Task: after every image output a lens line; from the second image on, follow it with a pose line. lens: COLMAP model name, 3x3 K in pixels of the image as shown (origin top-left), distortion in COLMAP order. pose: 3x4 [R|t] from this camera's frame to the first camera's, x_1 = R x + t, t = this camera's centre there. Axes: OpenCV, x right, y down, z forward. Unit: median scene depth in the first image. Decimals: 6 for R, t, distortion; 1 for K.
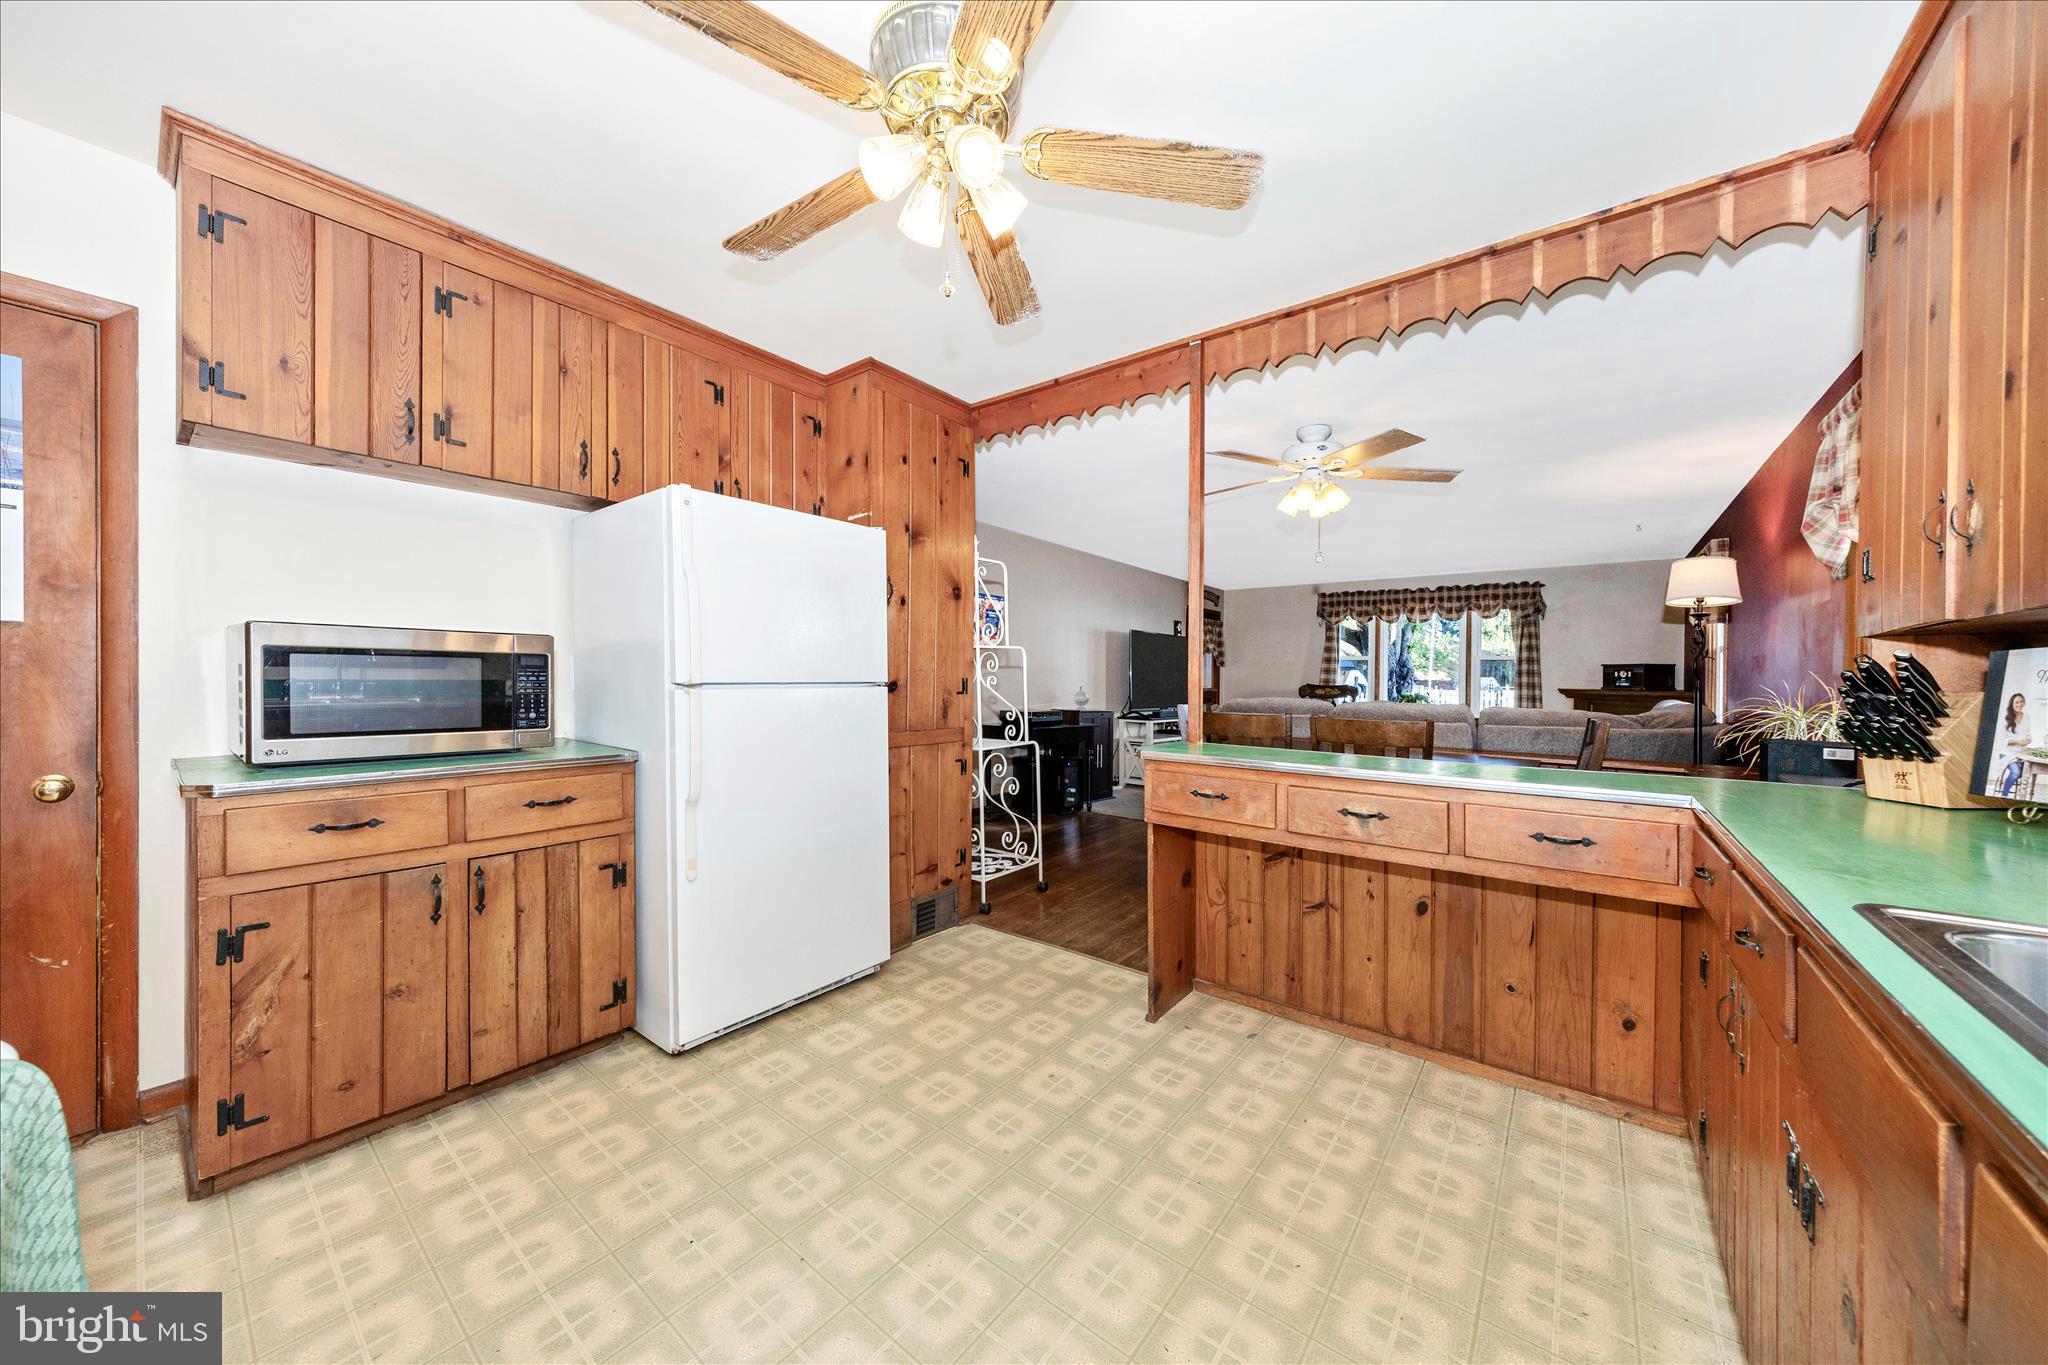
lens RADIAL K [[702.4, 0, 1049.2], [0, 702.4, 678.1], [0, 0, 1]] dist [0.001144, -0.001551]
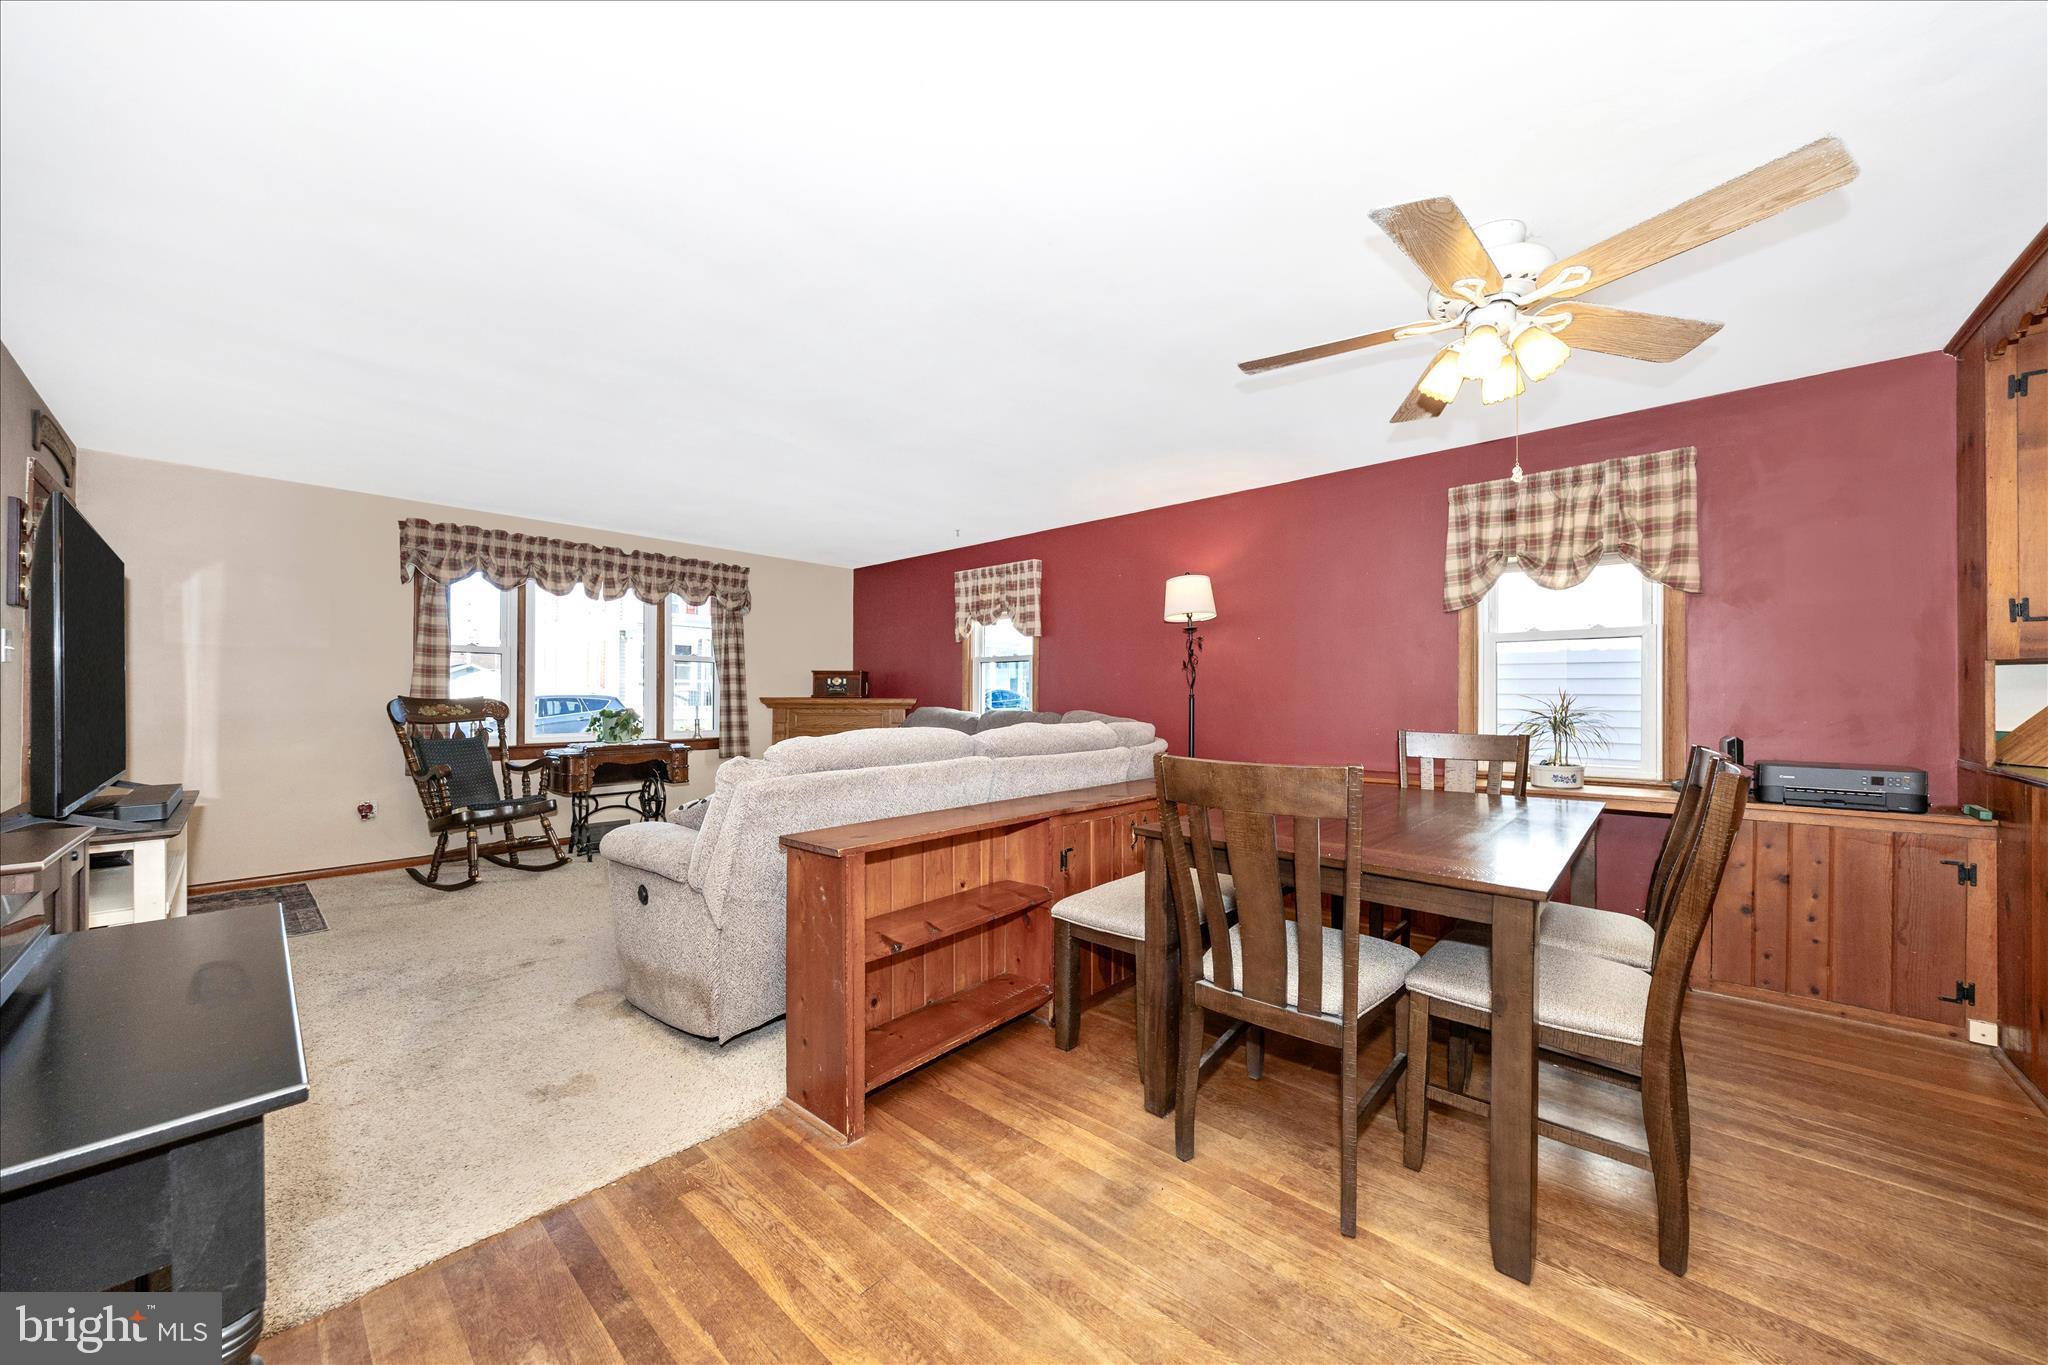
lens RADIAL K [[702.4, 0, 1016.9], [0, 702.4, 695.4], [0, 0, 1]] dist [0.001144, -0.001551]
pose [[0.093204, -0.013834, 0.995551, -0.226660], [-0.002122, 0.999898, 0.014093, -0.000950], [-0.995645, -0.003426, 0.093166, 1.452399]]
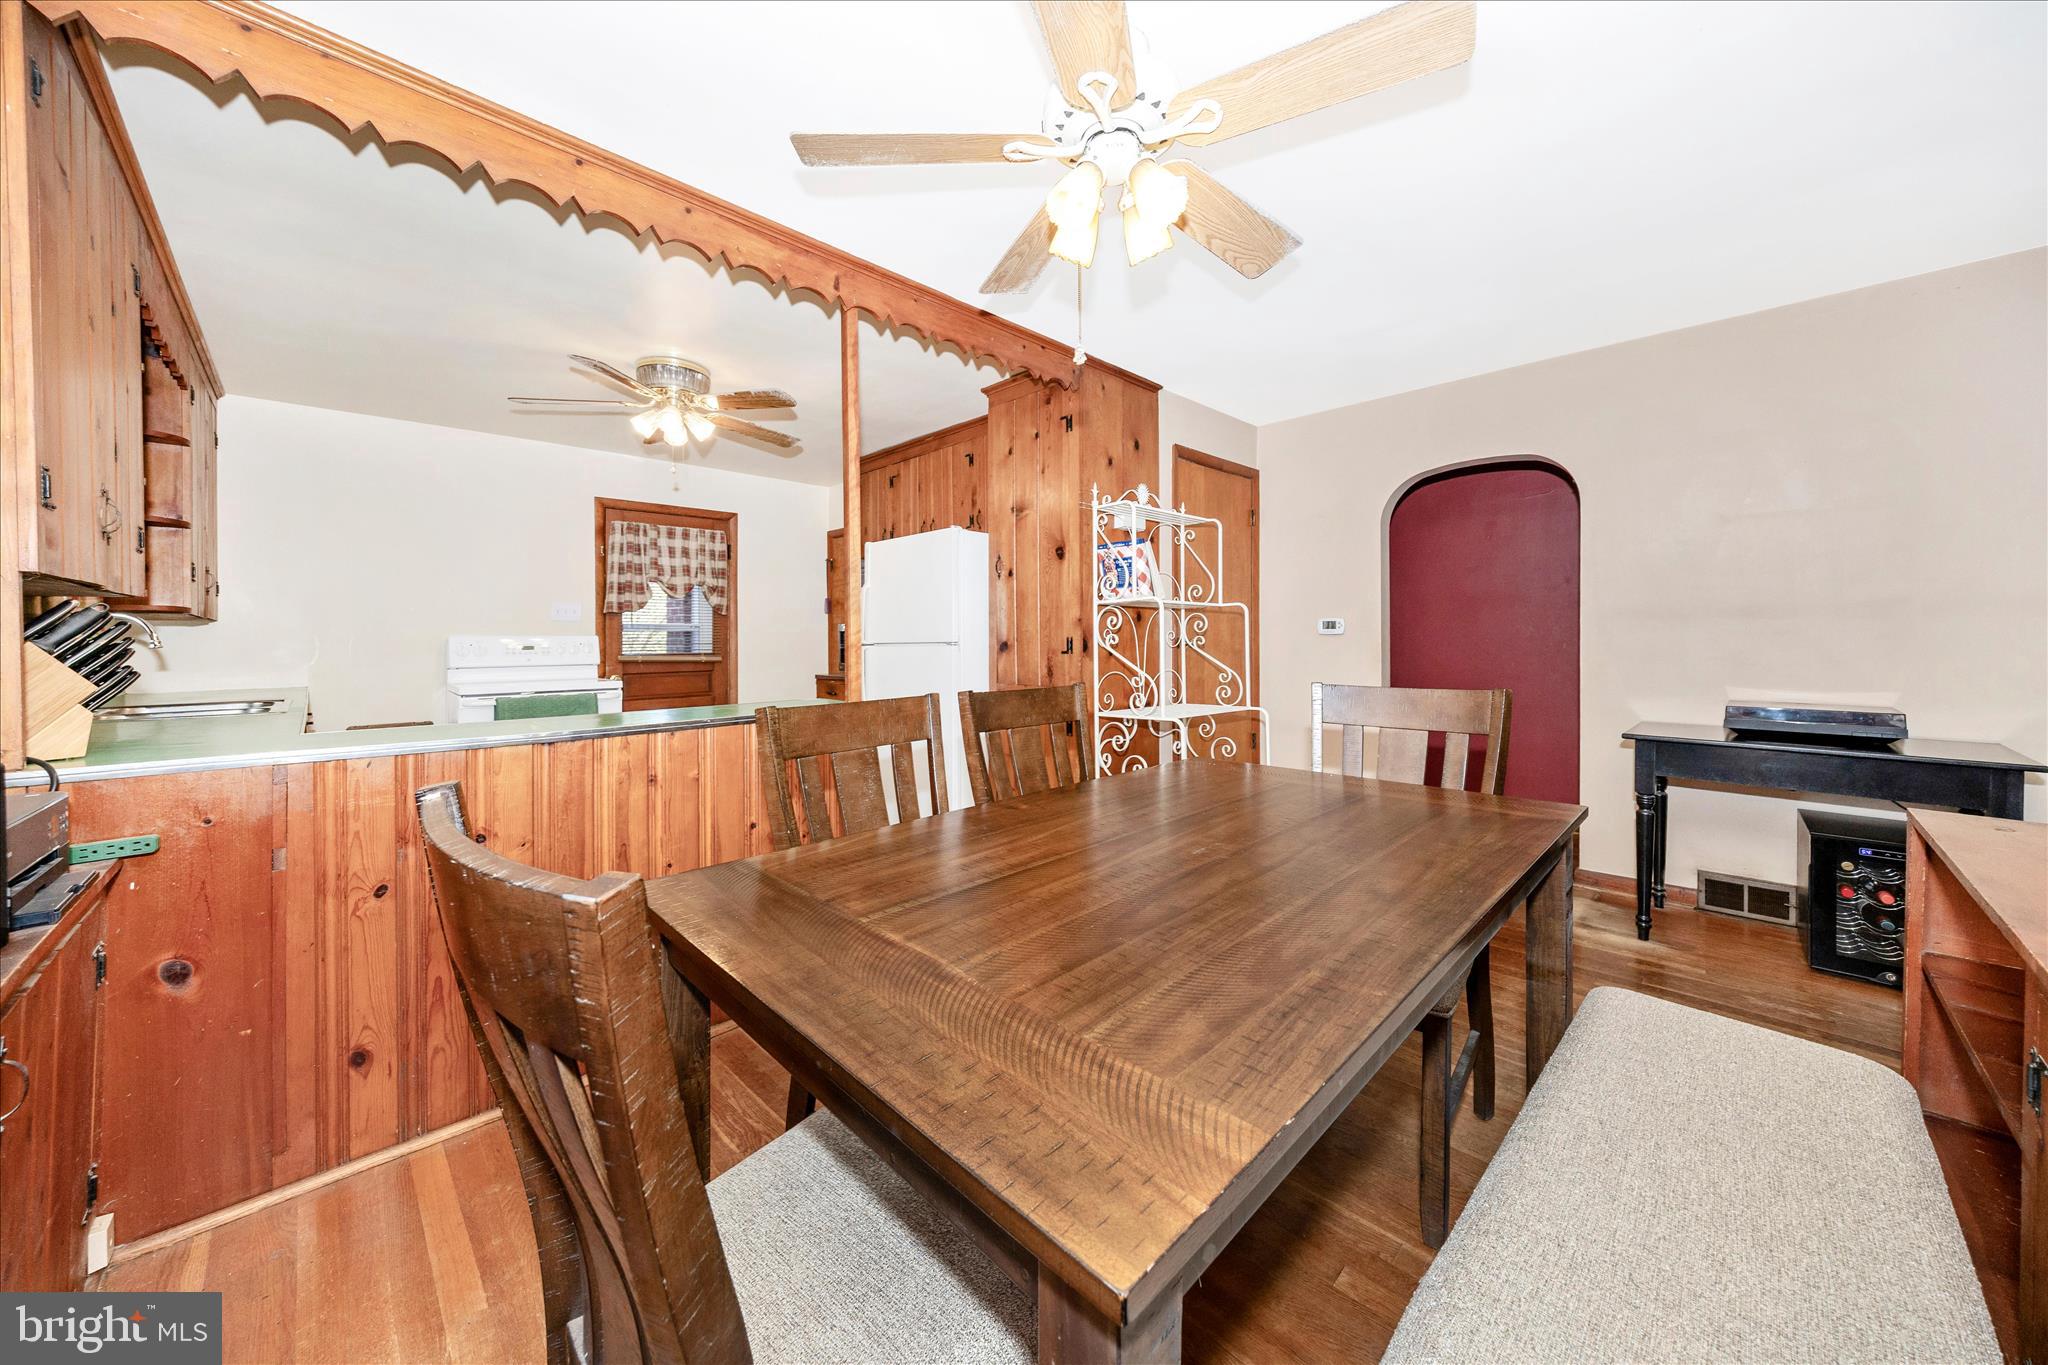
lens RADIAL K [[702.4, 0, 1000.9], [0, 702.4, 642.5], [0, 0, 1]] dist [0.001144, -0.001551]
pose [[-0.151710, -0.007011, -0.988400, 0.883179], [0.005105, 0.999956, -0.007876, 0.014695], [0.988412, -0.006241, -0.151668, 1.079076]]
